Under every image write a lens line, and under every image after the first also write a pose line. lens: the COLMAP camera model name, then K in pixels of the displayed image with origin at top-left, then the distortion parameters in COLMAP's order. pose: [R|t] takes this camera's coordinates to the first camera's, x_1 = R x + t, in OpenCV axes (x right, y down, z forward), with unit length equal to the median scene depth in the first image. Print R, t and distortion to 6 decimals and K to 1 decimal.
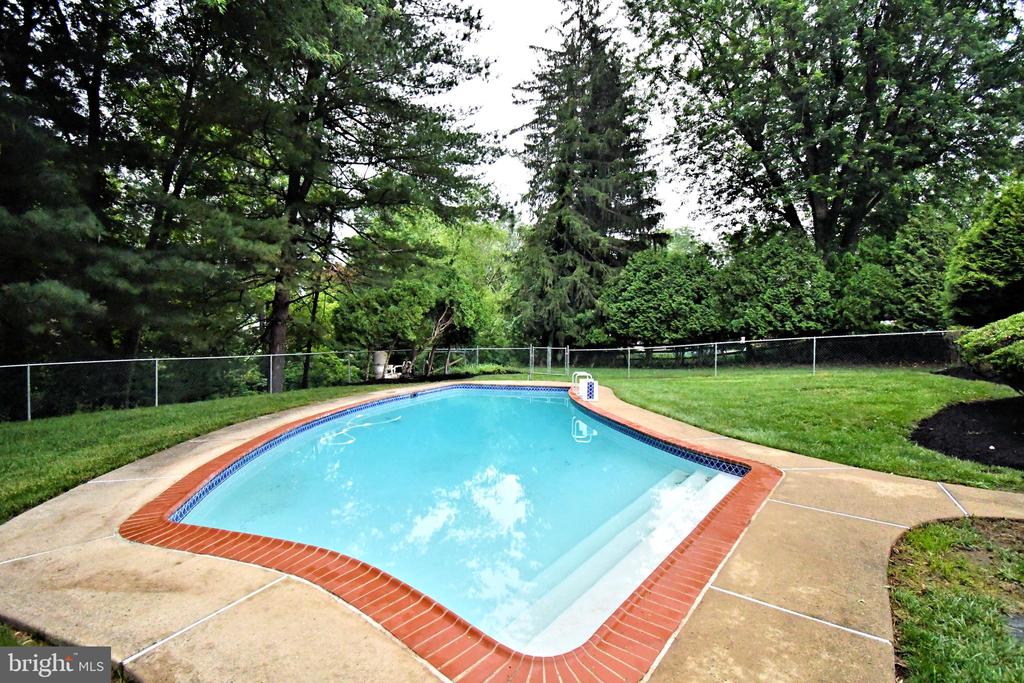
lens RADIAL K [[463.6, 0, 510.0], [0, 463.6, 332.2], [0, 0, 1]] dist [0.000165, -0.000035]
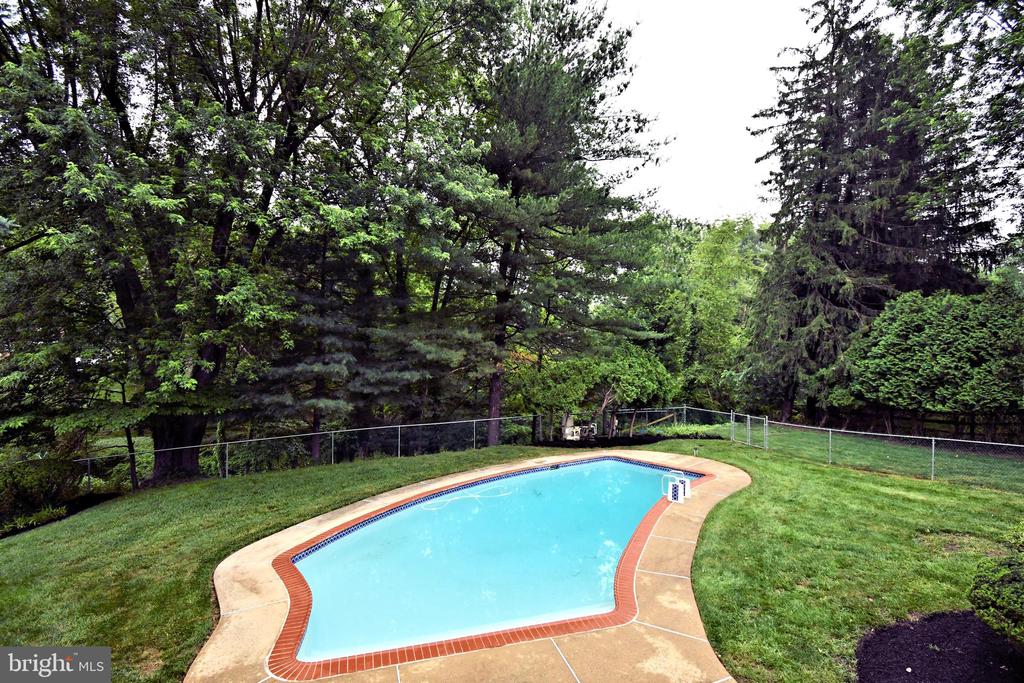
lens RADIAL K [[463.4, 0, 512.0], [0, 463.4, 341.5], [0, 0, 1]] dist [0.003490, -0.015256]
pose [[0.821111, -0.016275, -0.570536, 0.278584], [0.001386, 0.999647, -0.026522, -0.112895], [0.570767, 0.020986, 0.820844, -0.057132]]
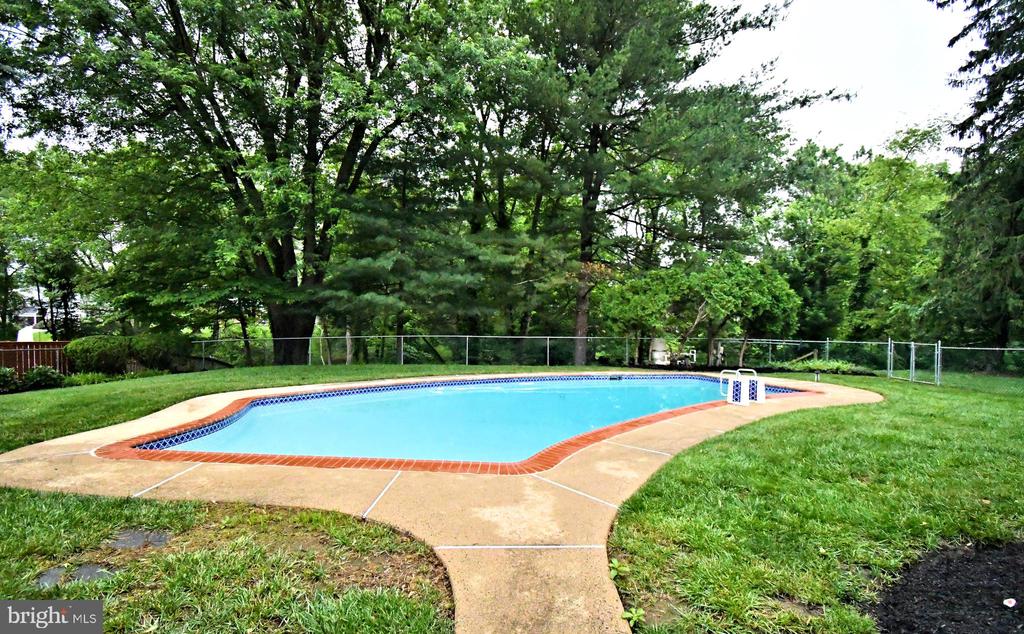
lens RADIAL K [[441.5, 0, 512.0], [0, 441.5, 317.0], [0, 0, 1]] dist [0.022146, -0.023738]
pose [[0.583330, -0.011288, -0.812157, 0.335299], [-0.003169, 0.999864, -0.016172, 0.008558], [0.812229, 0.012007, 0.583215, 0.138274]]
